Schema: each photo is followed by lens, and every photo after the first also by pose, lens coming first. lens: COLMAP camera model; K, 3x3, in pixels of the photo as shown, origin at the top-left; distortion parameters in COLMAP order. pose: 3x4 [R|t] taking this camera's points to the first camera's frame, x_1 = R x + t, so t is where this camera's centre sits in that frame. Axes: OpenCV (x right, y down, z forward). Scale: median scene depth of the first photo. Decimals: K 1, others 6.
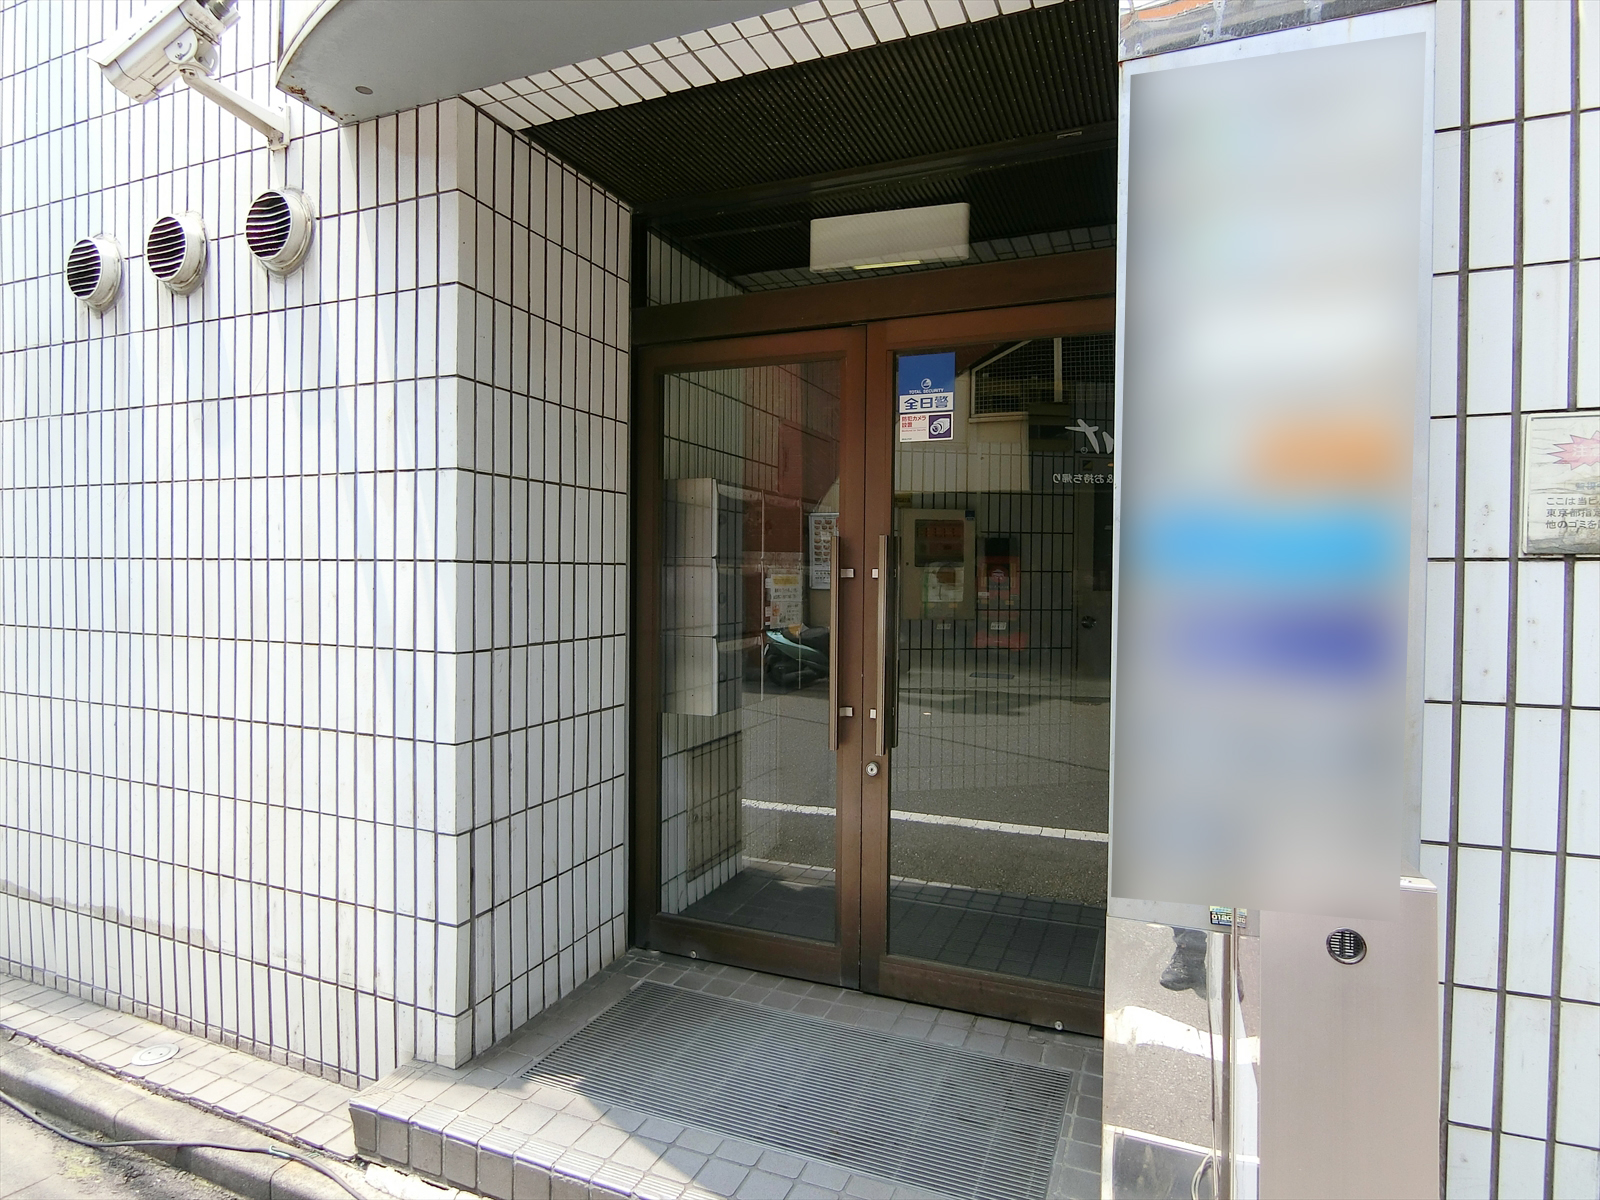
lens RADIAL K [[888.6, 0, 801.2], [0, 888.6, 595.6], [0, 0, 1]] dist [-0.002799, -0.000141]
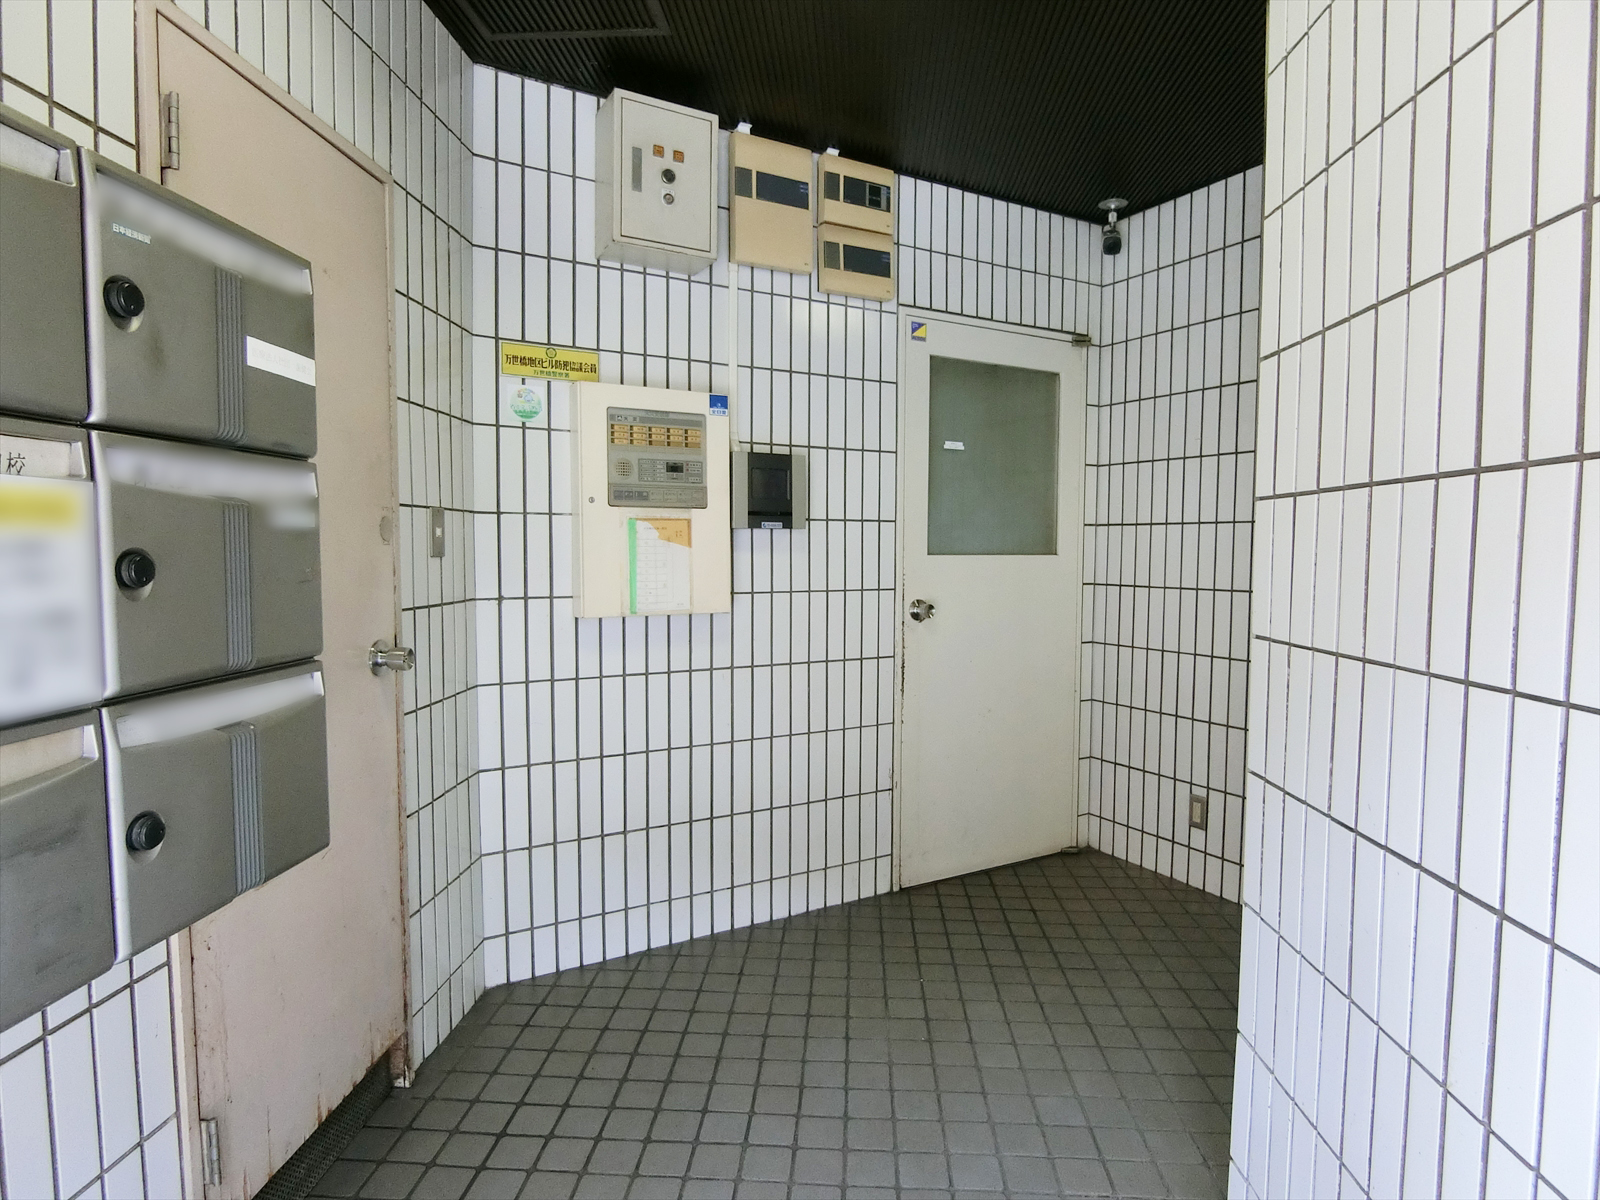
lens RADIAL K [[888.6, 0, 801.1], [0, 888.6, 601.3], [0, 0, 1]] dist [-0.002799, -0.000141]
pose [[0.946128, -0.020765, 0.323126, 0.068752], [0.008645, 0.999206, 0.038898, 0.001342], [-0.323677, -0.034009, 0.945556, 0.498248]]
